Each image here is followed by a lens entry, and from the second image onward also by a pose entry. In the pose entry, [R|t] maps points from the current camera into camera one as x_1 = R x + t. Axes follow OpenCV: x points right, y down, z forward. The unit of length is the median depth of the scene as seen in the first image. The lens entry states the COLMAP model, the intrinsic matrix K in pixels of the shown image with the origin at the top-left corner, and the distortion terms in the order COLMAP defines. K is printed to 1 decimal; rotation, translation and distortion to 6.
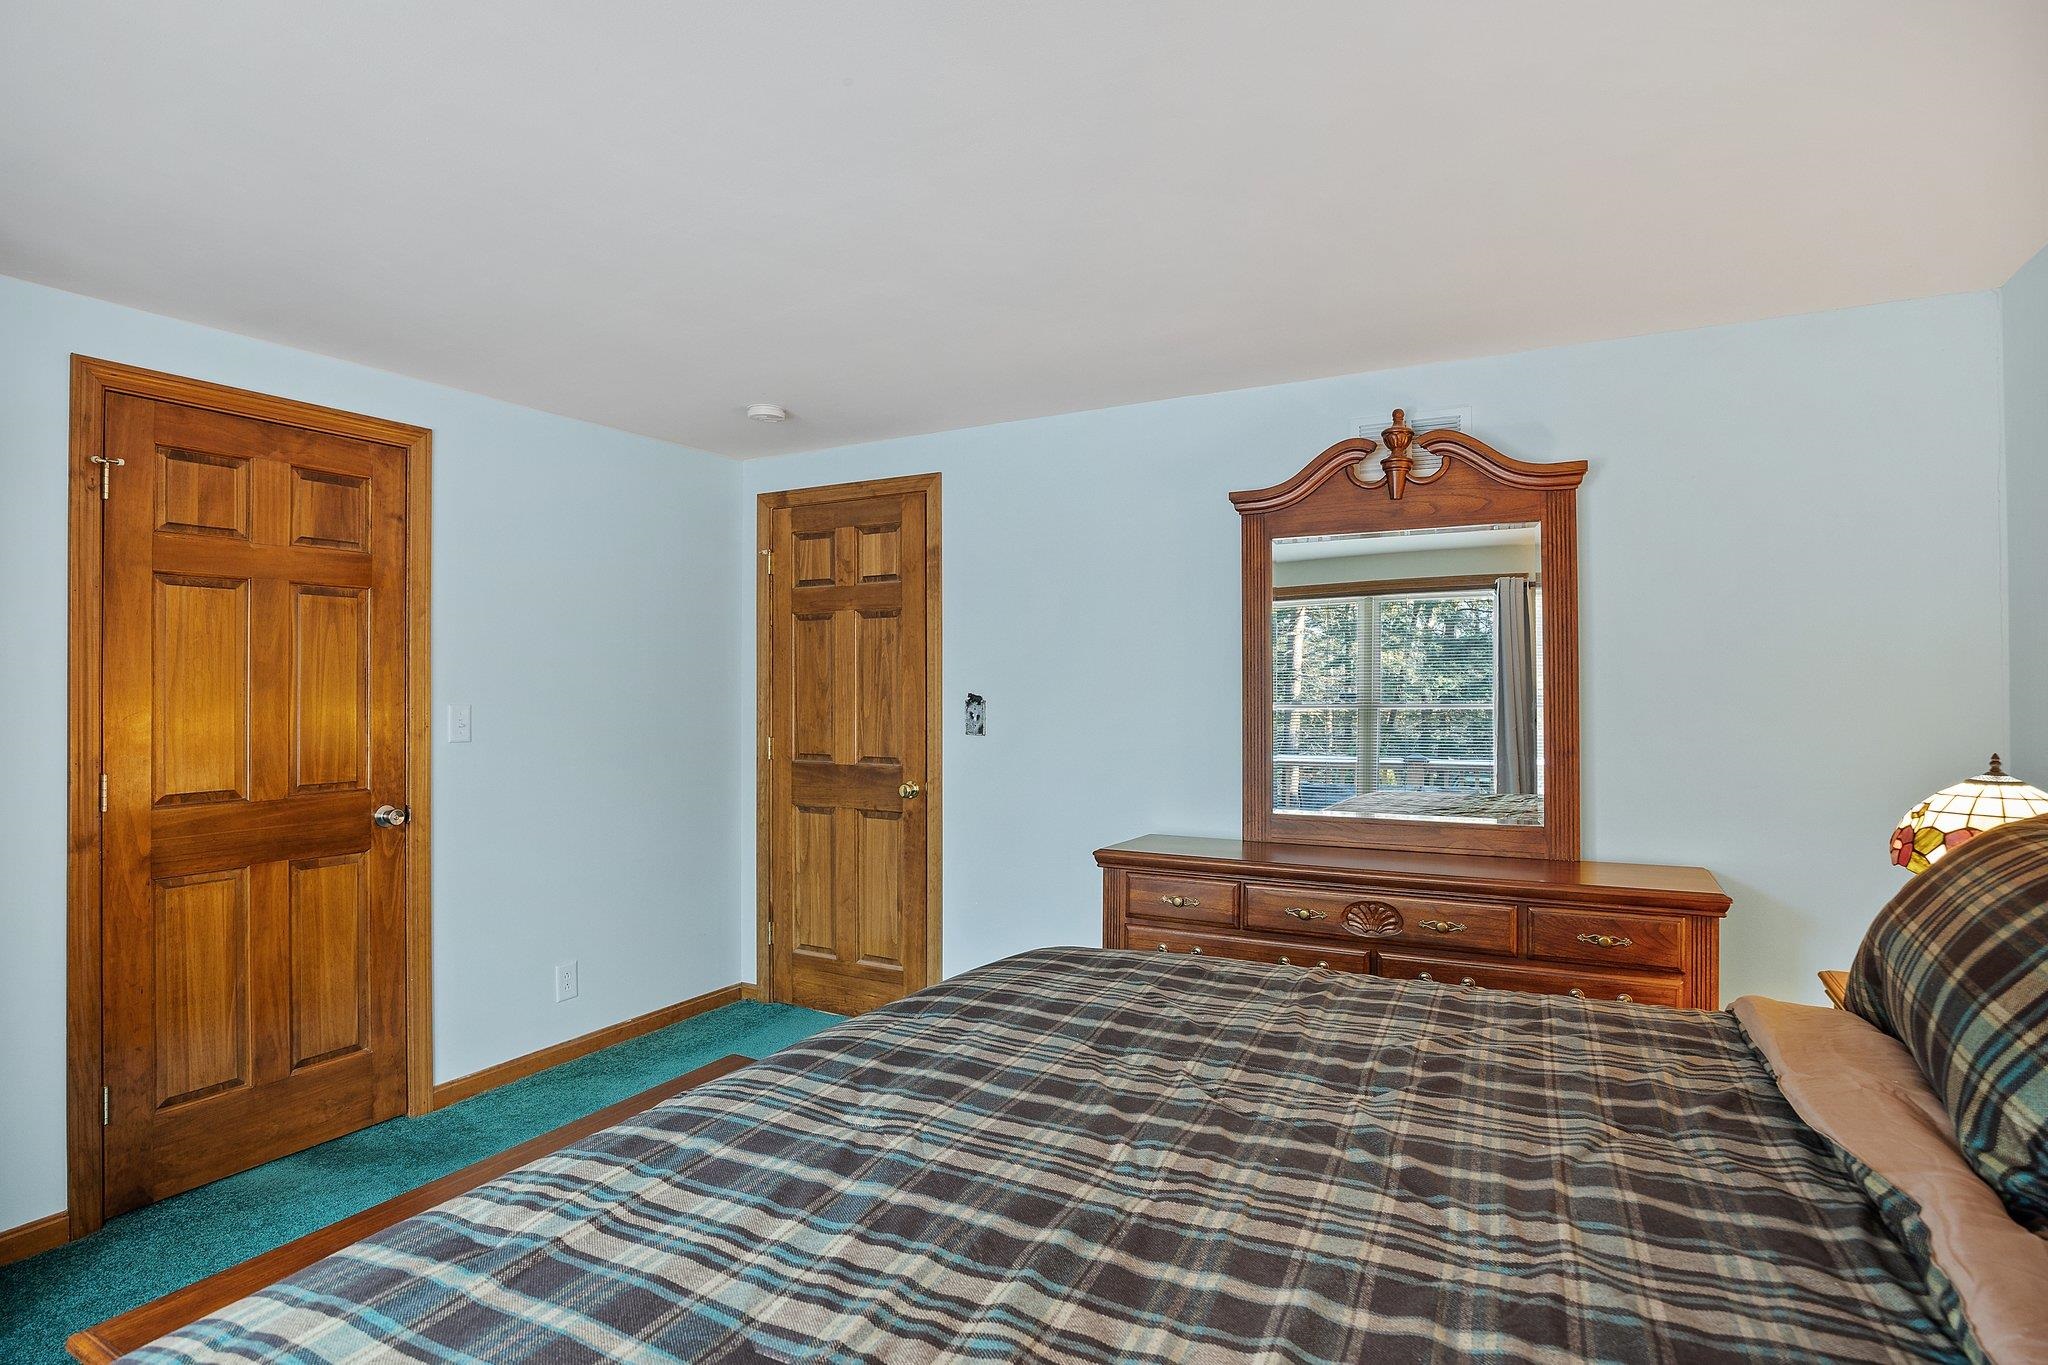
lens RADIAL K [[1036.4, 0, 1027.8], [0, 1036.4, 674.3], [0, 0, 1]] dist [-0.037977, 0.000937]
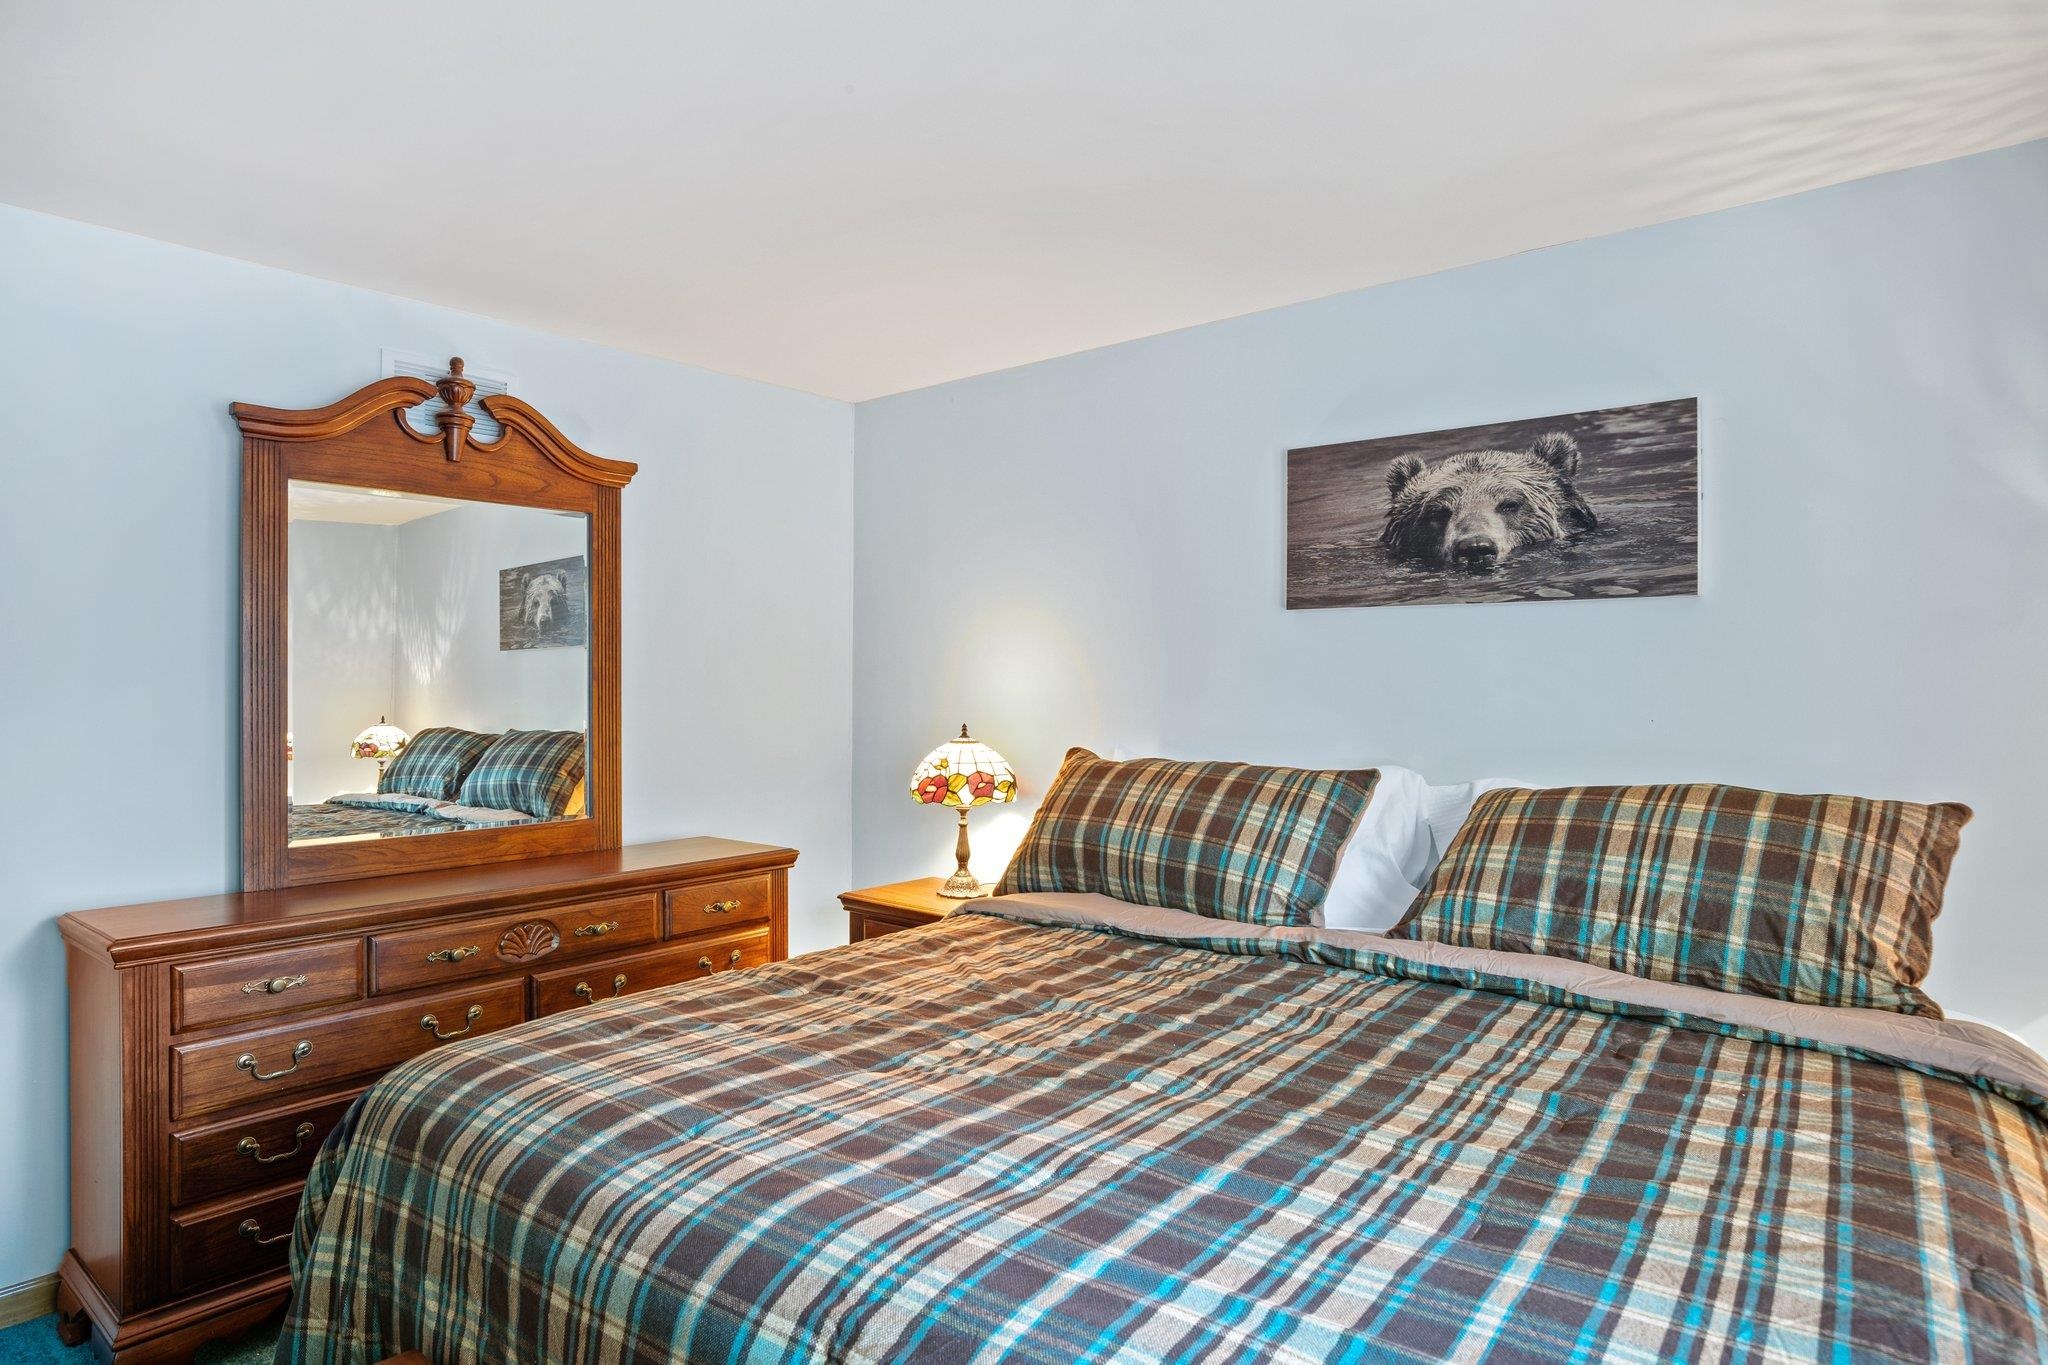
lens RADIAL K [[1131.5, 0, 1007.1], [0, 1131.5, 656.2], [0, 0, 1]] dist [-0.036761, 0.000953]
pose [[0.221465, 0.023189, 0.974893, -0.489480], [-0.015517, 0.999674, -0.020253, 0.006111], [-0.975045, -0.010642, 0.221752, 0.365662]]
